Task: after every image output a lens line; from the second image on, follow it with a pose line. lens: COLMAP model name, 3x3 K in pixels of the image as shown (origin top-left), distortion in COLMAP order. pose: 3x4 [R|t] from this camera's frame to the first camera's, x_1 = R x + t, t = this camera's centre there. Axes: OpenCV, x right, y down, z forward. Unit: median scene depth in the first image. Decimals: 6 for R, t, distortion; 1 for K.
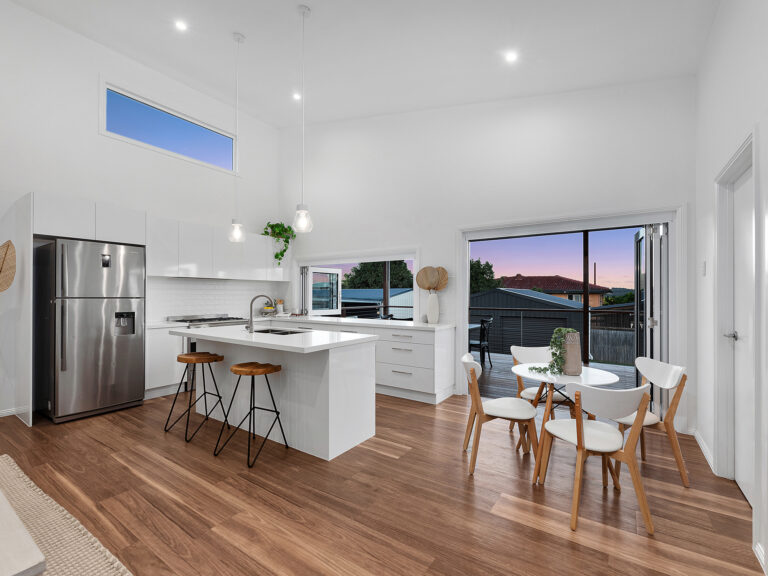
lens RADIAL K [[349.9, 0, 381.8], [0, 349.9, 293.8], [0, 0, 1]] dist [-0.002849, -0.000044]
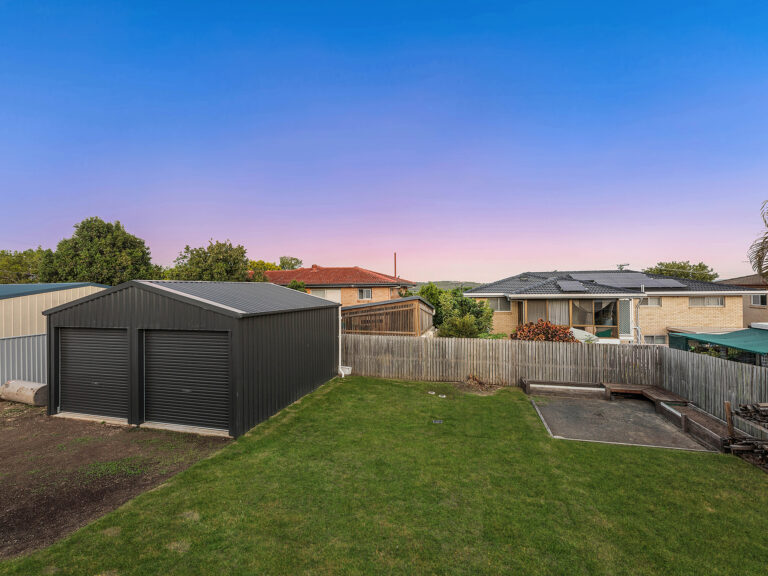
lens RADIAL K [[349.9, 0, 384.9], [0, 349.9, 293.7], [0, 0, 1]] dist [-0.002849, -0.000044]
pose [[0.937459, -0.014949, 0.347775, 1.548339], [0.010605, 0.999840, 0.014391, 0.008435], [-0.347934, -0.009803, 0.937468, 1.035441]]
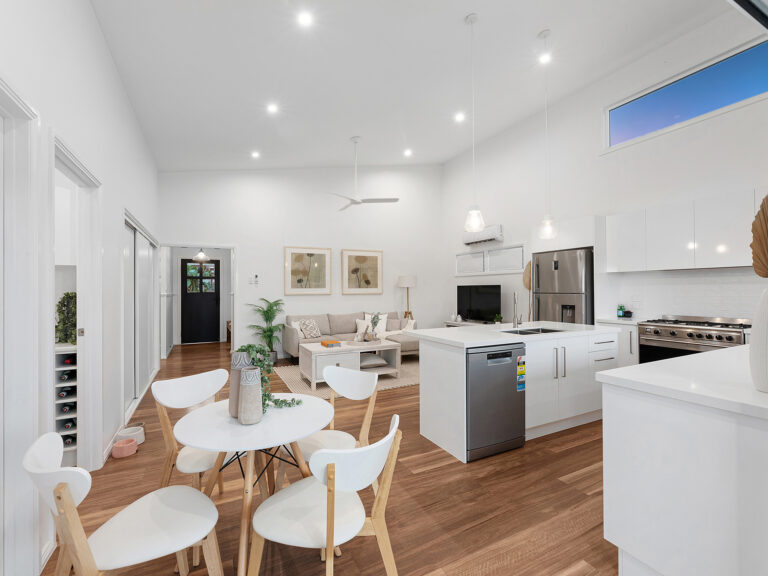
lens RADIAL K [[349.9, 0, 386.4], [0, 349.9, 288.8], [0, 0, 1]] dist [-0.002849, -0.000044]
pose [[-0.473950, -0.000965, -0.880551, 0.526041], [0.011137, 0.999913, -0.007090, -0.002640], [0.880482, -0.013167, -0.473898, 0.816872]]
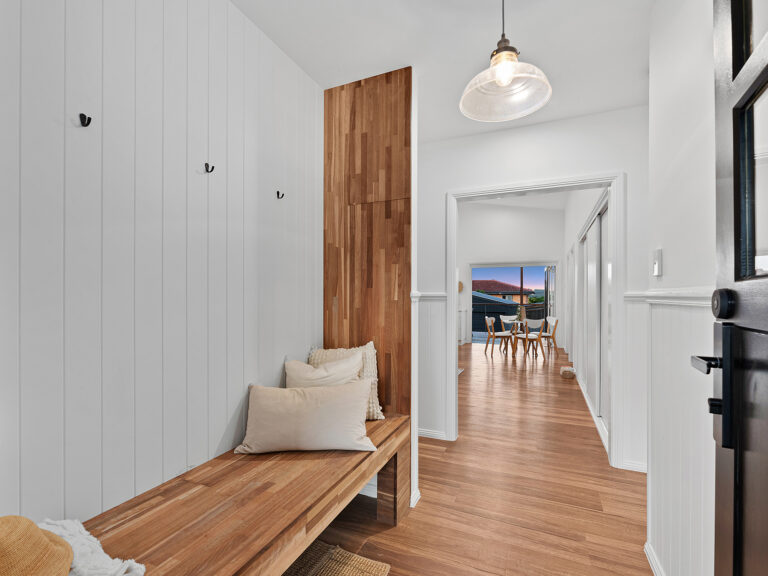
lens RADIAL K [[349.9, 0, 378.9], [0, 349.9, 299.8], [0, 0, 1]] dist [-0.002849, -0.000044]
pose [[0.986269, 0.001489, 0.165142, -0.581571], [-0.004180, 0.999864, 0.015946, 0.004353], [-0.165095, -0.016418, 0.986141, -0.869838]]
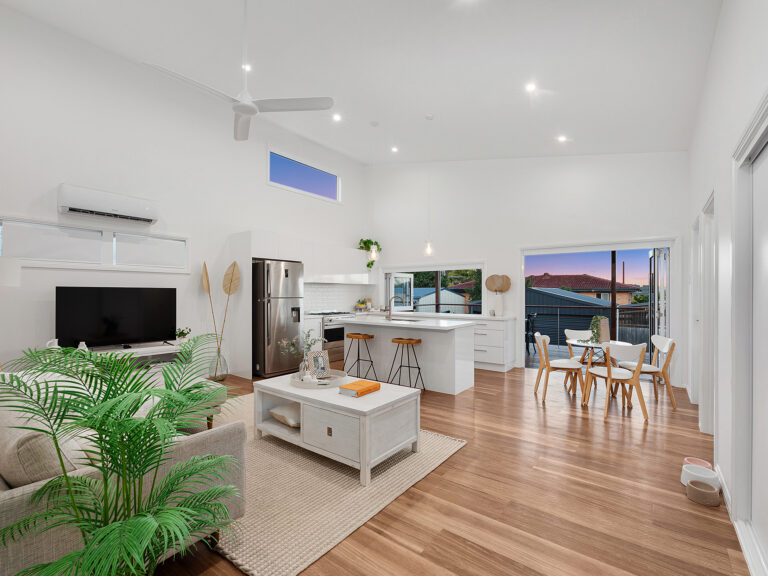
lens RADIAL K [[349.9, 0, 381.7], [0, 349.9, 295.4], [0, 0, 1]] dist [-0.002849, -0.000044]
pose [[0.998312, -0.000500, -0.058073, -0.221437], [0.001100, 0.999946, 0.010290, -0.010542], [0.058065, -0.010337, 0.998259, -0.383284]]
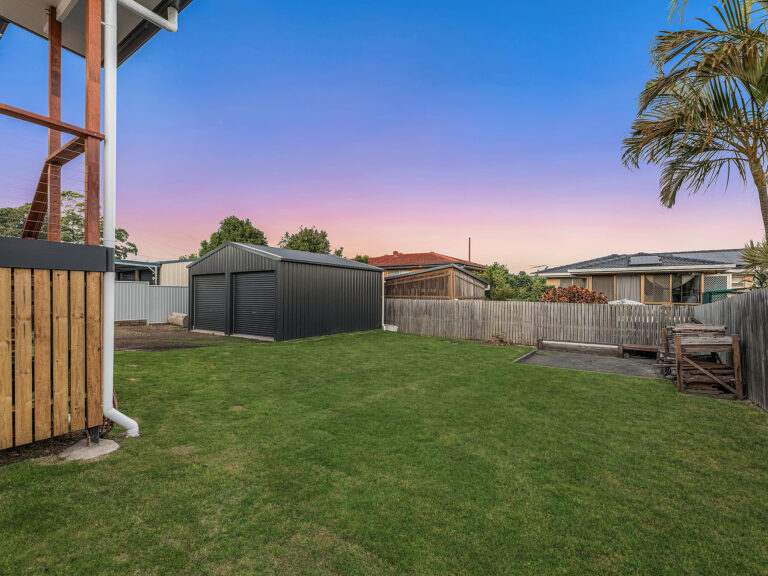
lens RADIAL K [[349.9, 0, 381.4], [0, 349.9, 295.9], [0, 0, 1]] dist [-0.002849, -0.000044]
pose [[0.999952, 0.003035, 0.009296, 2.092028], [-0.003147, 0.999922, 0.012118, 0.313896], [-0.009258, -0.012147, 0.999883, 0.443266]]
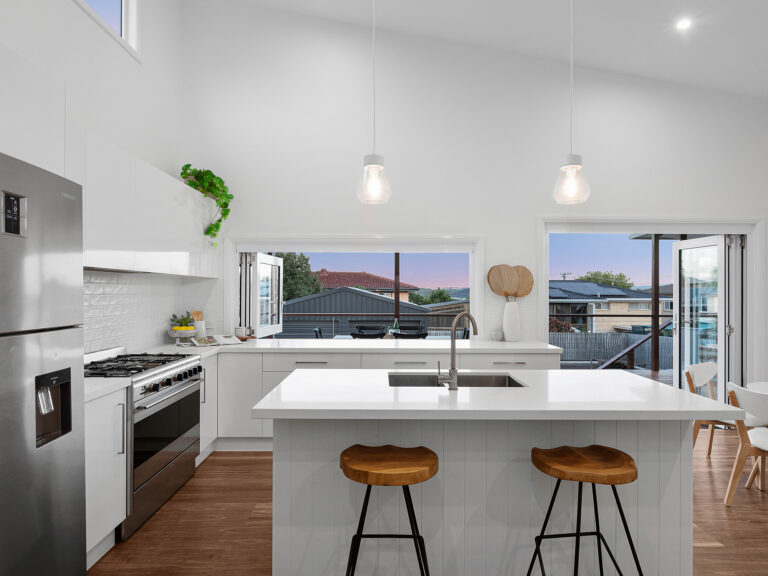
lens RADIAL K [[427.4, 0, 384.5], [0, 427.4, 294.6], [0, 0, 1]] dist [0.017807, 0.000877]
pose [[0.816872, -0.001413, 0.576817, -0.572193], [-0.004123, 0.999957, 0.008288, -0.020200], [-0.576804, -0.009148, 0.816831, 0.387775]]
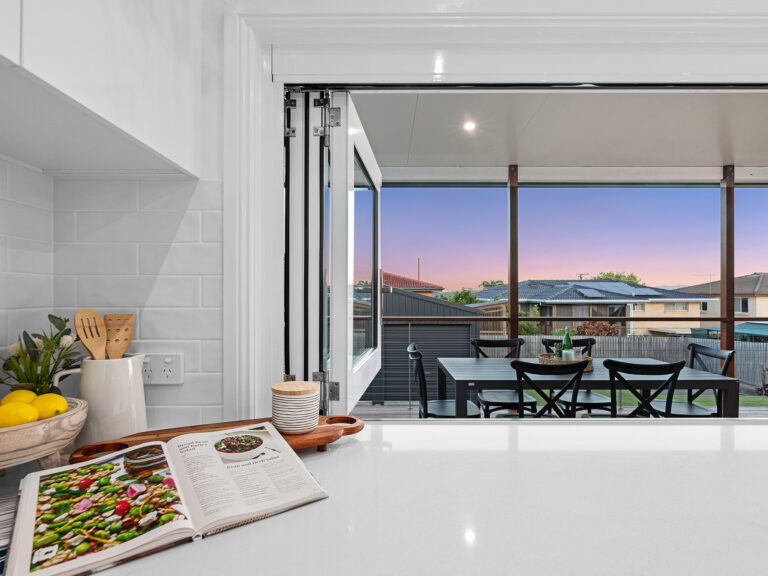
lens RADIAL K [[405.6, 0, 376.4], [0, 405.6, 294.8], [0, 0, 1]] dist [-0.002269, 0.003617]
pose [[0.830092, -0.000477, 0.557626, -0.383260], [-0.000742, 0.999998, 0.001960, 0.011865], [-0.557626, -0.002041, 0.830090, 1.085686]]
